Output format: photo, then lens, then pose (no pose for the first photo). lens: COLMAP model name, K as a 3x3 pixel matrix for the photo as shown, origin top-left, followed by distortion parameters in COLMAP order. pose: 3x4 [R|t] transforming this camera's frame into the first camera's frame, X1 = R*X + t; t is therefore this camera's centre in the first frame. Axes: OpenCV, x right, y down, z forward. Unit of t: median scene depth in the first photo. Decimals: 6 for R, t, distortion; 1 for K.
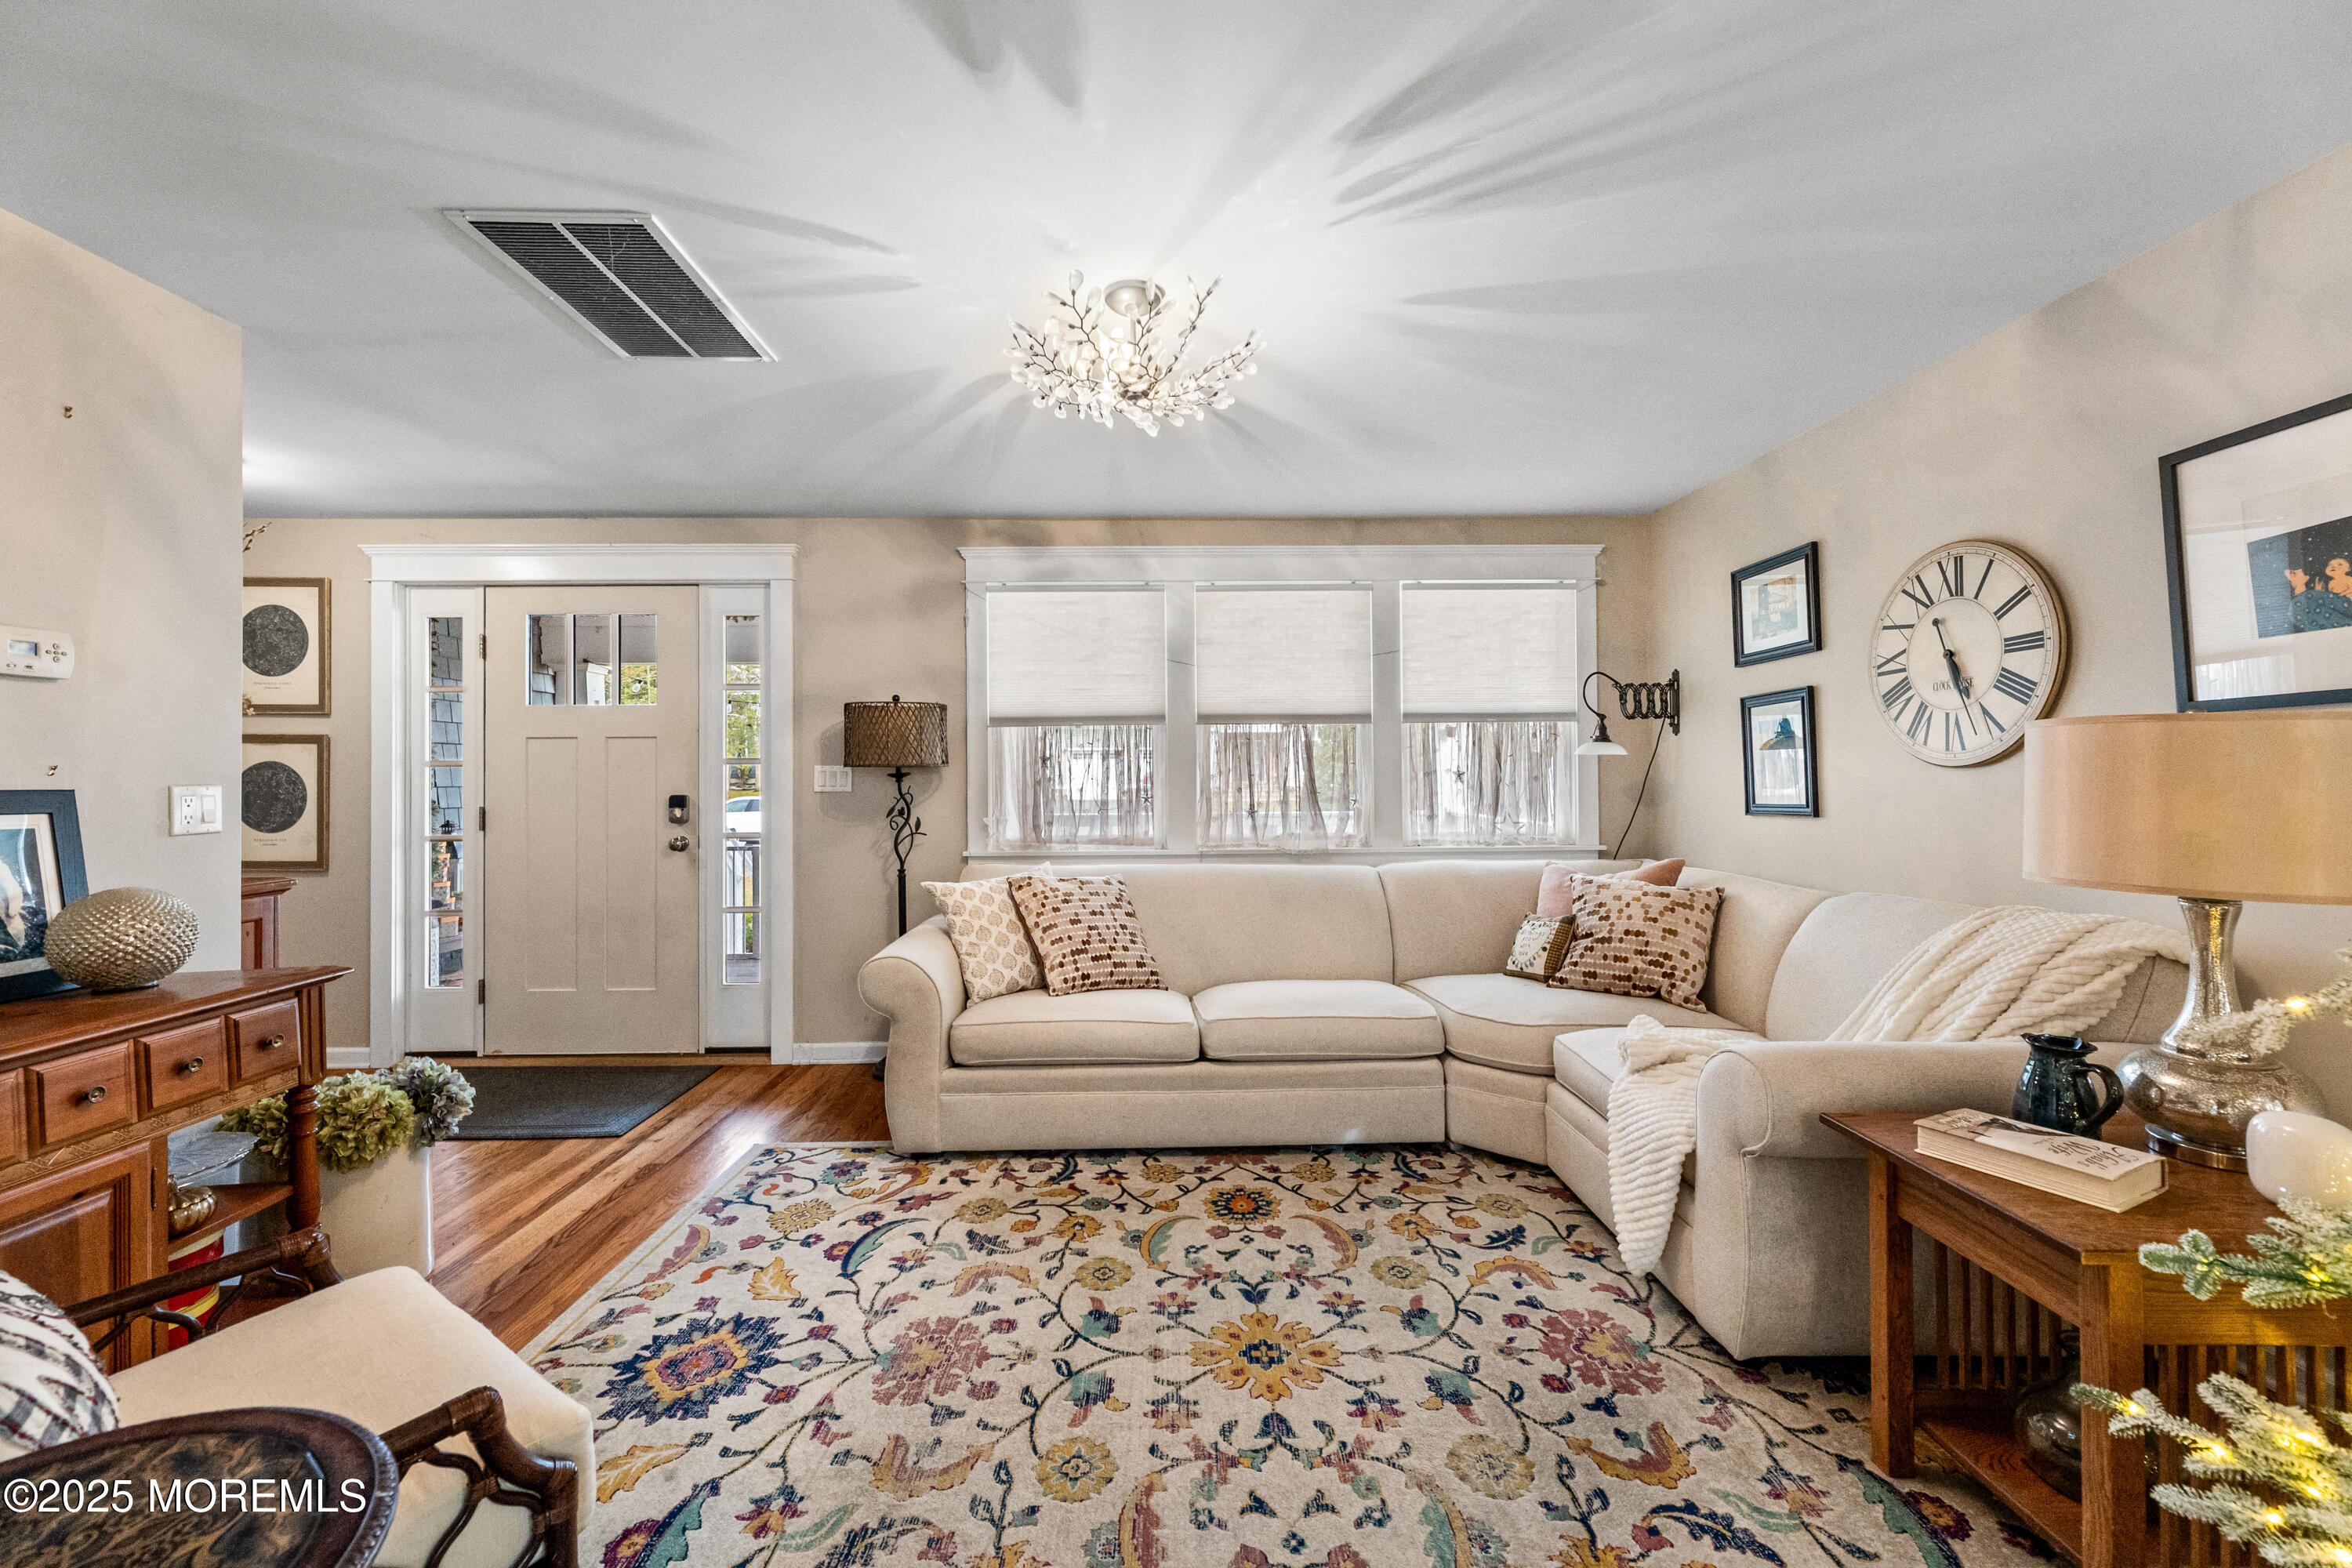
lens RADIAL K [[949.4, 0, 1181.7], [0, 949.4, 771.0], [0, 0, 1]] dist [0.001767, -0.000234]
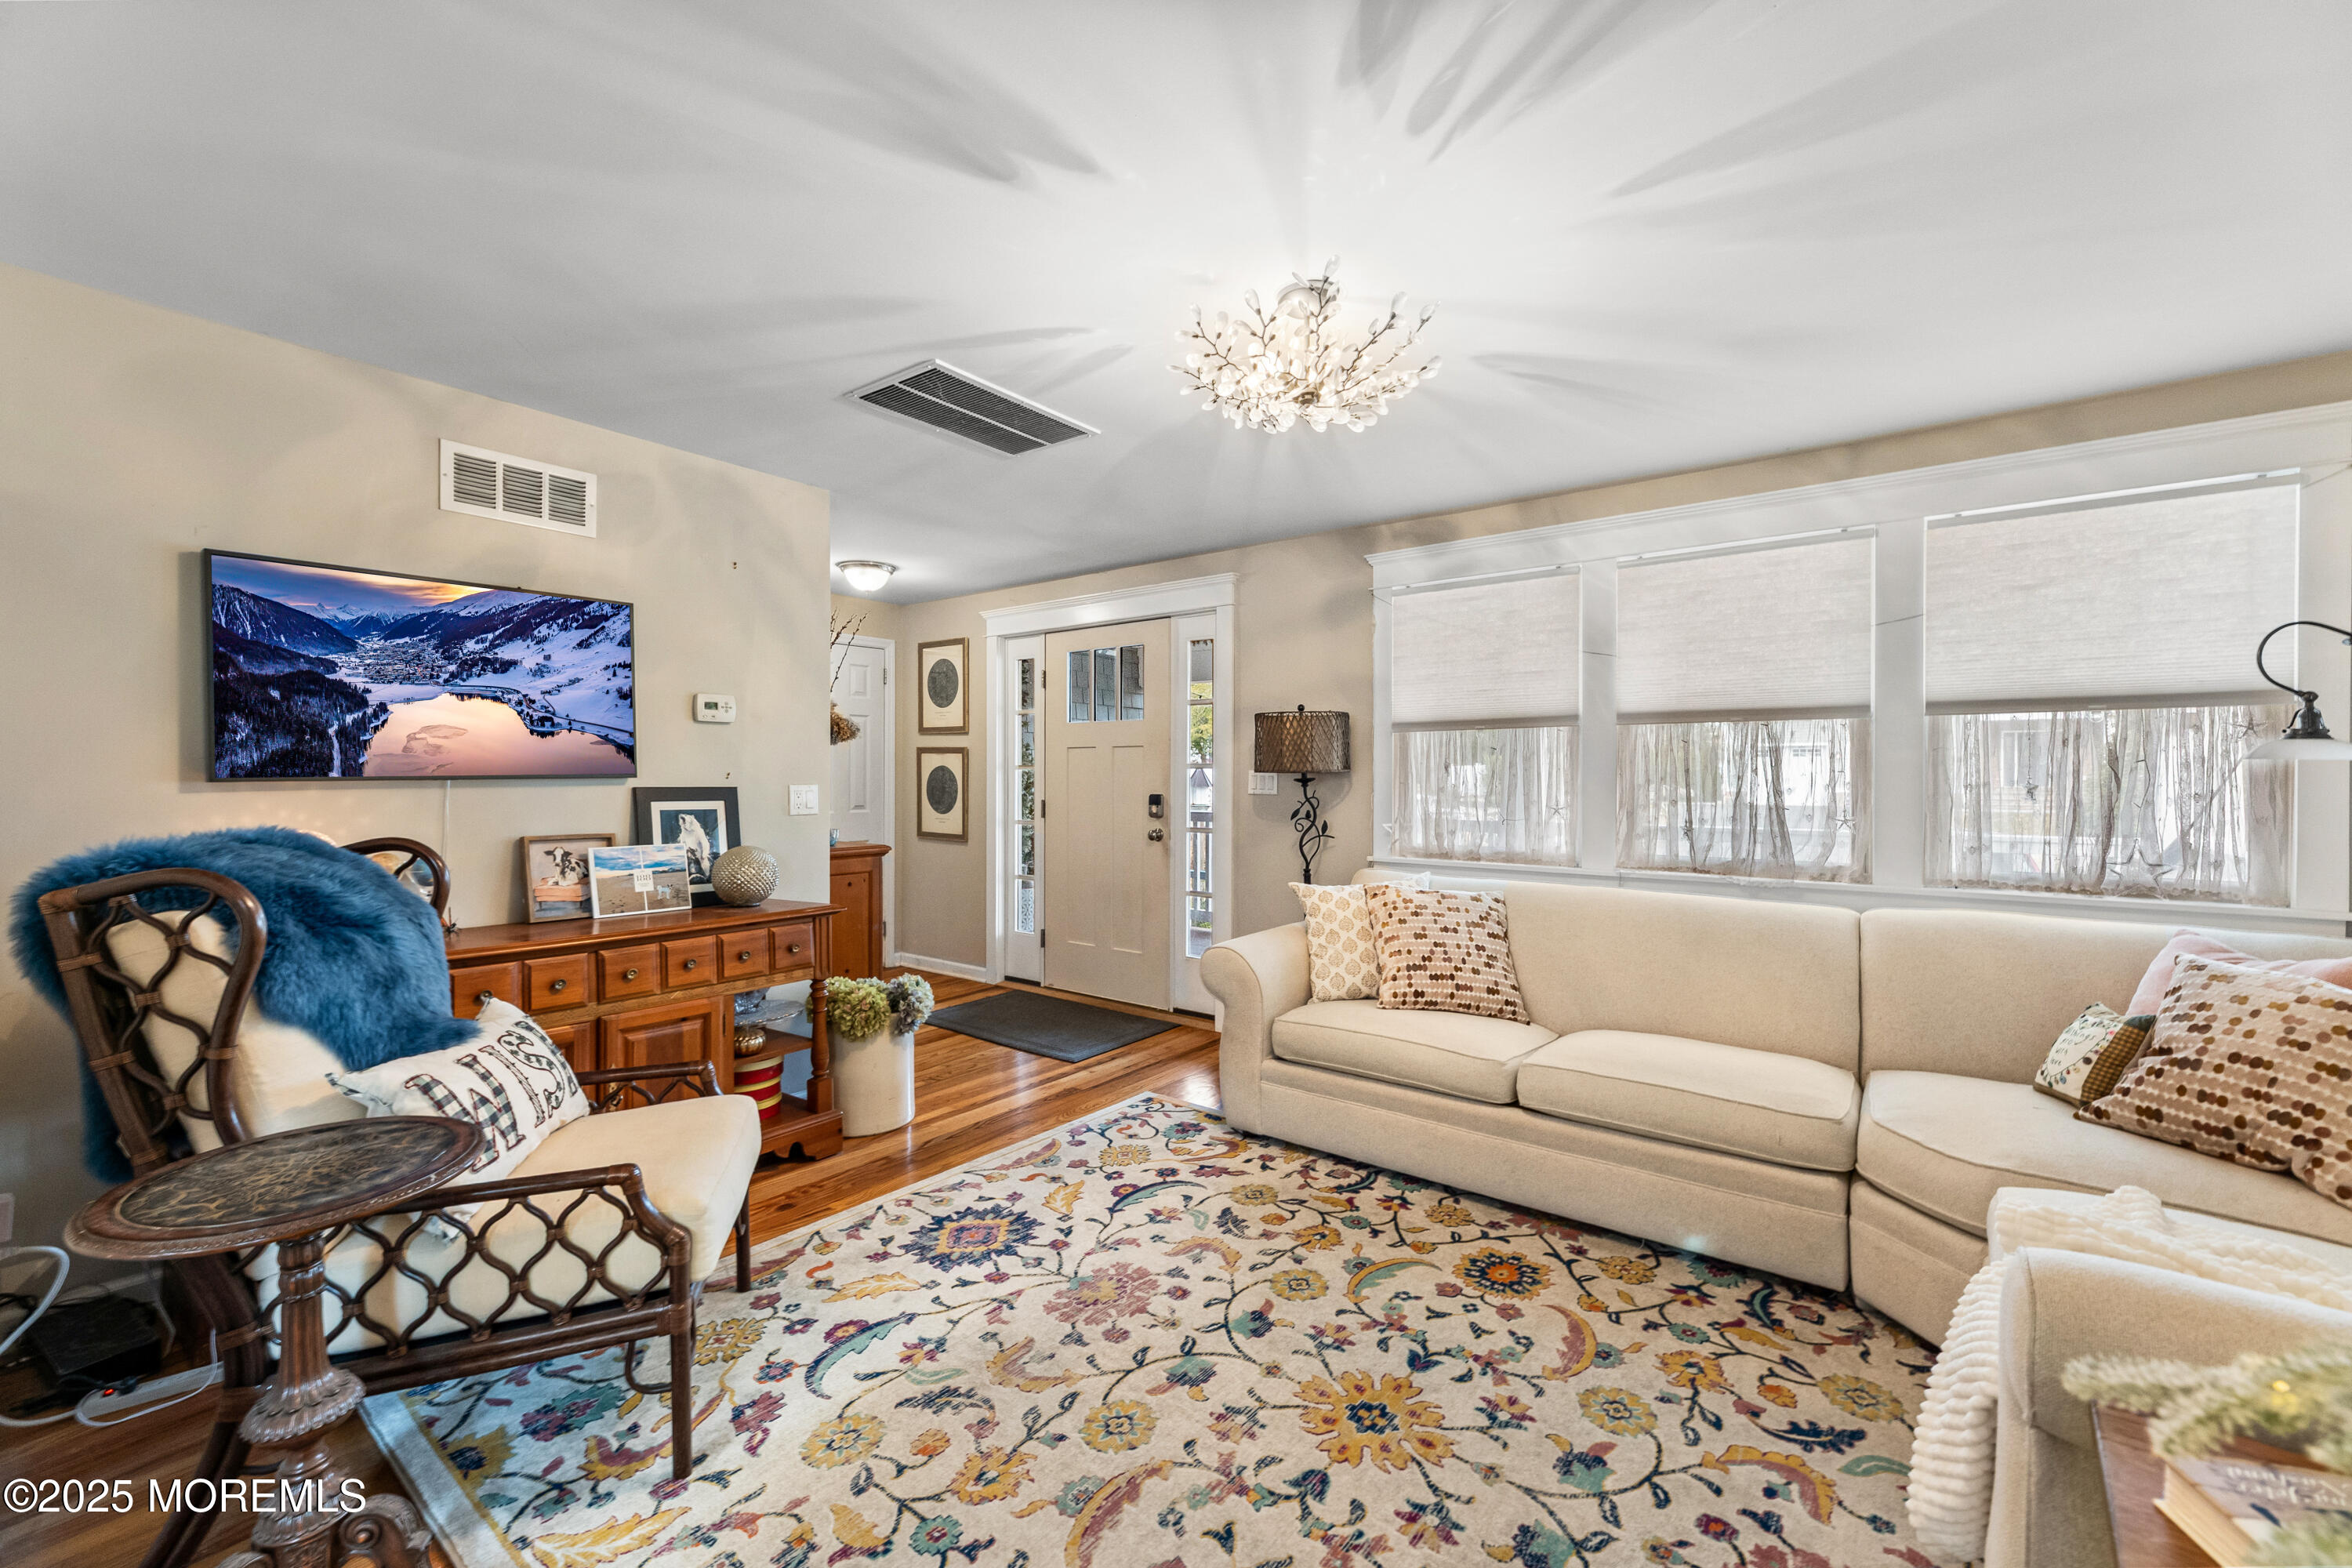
lens RADIAL K [[955.0, 0, 1176.0], [0, 955.0, 784.0], [0, 0, 1]] dist [0.001731, -0.000208]
pose [[0.775737, 0.014685, -0.630886, 0.358499], [-0.004496, 0.999832, 0.017744, -0.013045], [0.631040, -0.010929, 0.775673, 0.114104]]
